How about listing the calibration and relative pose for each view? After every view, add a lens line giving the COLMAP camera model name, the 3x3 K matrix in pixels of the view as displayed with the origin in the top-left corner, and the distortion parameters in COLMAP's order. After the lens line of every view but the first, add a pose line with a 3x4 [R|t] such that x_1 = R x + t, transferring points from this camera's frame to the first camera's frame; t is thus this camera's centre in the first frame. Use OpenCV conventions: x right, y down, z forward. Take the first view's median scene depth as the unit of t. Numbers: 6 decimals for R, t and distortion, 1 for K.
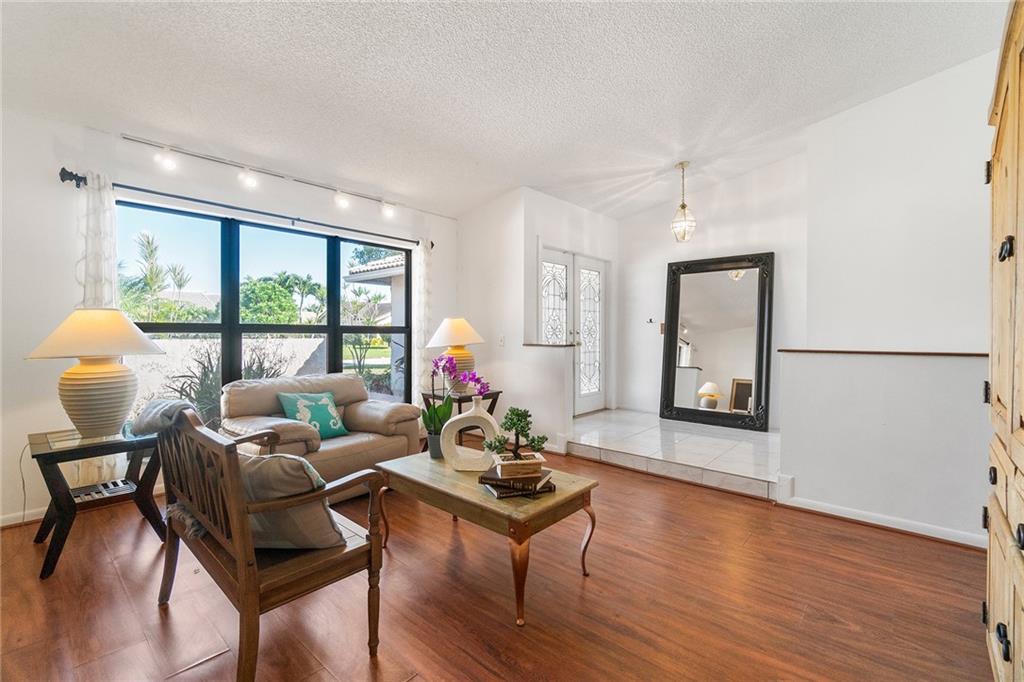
lens RADIAL K [[442.5, 0, 506.8], [0, 442.5, 339.2], [0, 0, 1]] dist [-0.008696, -0.000289]
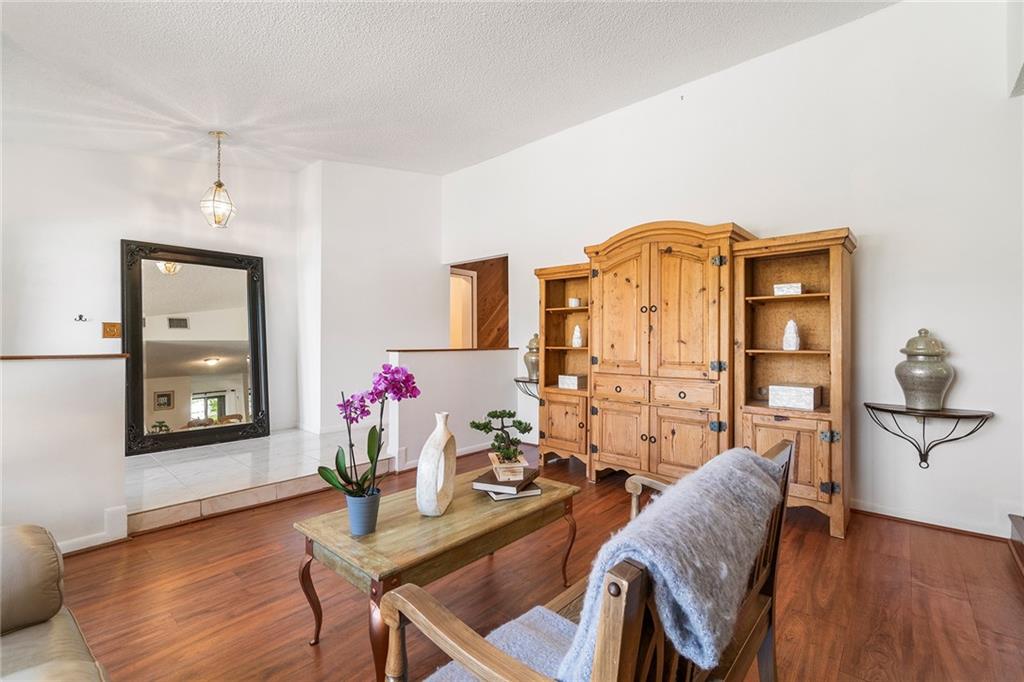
lens RADIAL K [[451.3, 0, 512.0], [0, 451.3, 341.0], [0, 0, 1]] dist [-0.001675, -0.000116]
pose [[-0.010457, 0.001370, 0.999944, -0.436155], [0.012612, 0.999920, -0.001238, 0.002314], [-0.999866, 0.012598, -0.010473, 0.438194]]
